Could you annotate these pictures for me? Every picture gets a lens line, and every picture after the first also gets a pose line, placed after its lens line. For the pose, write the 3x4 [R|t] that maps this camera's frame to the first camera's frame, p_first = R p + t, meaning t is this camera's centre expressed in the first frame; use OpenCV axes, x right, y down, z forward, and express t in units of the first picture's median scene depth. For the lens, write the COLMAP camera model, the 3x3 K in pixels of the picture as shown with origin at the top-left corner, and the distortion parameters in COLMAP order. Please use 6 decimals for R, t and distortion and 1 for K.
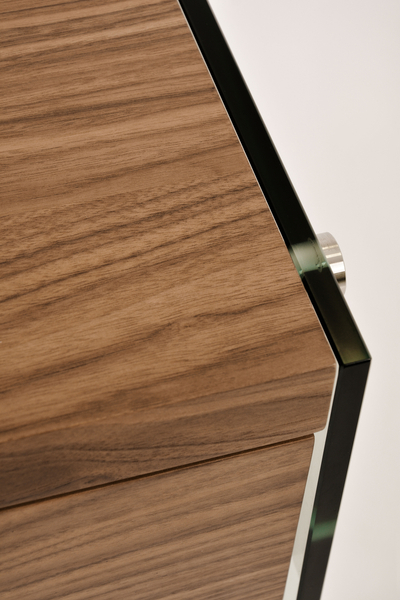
lens RADIAL K [[1603.4, 0, 200.0], [0, 1603.4, 300.0], [0, 0, 1]] dist [0.026272, 0.688741]
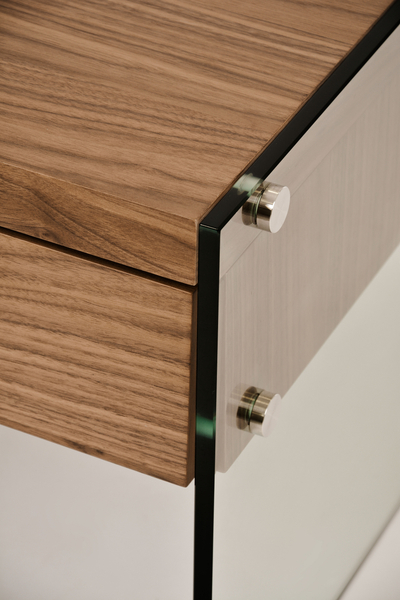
lens RADIAL K [[2807.8, 0, 200.0], [0, 2807.8, 300.0], [0, 0, 1]] dist [0.129716, 0.667483]
pose [[0.727949, 0.382050, -0.569322, 1.496097], [-0.537977, 0.833055, -0.128840, 0.407292], [0.425053, 0.400071, 0.811956, -1.018952]]
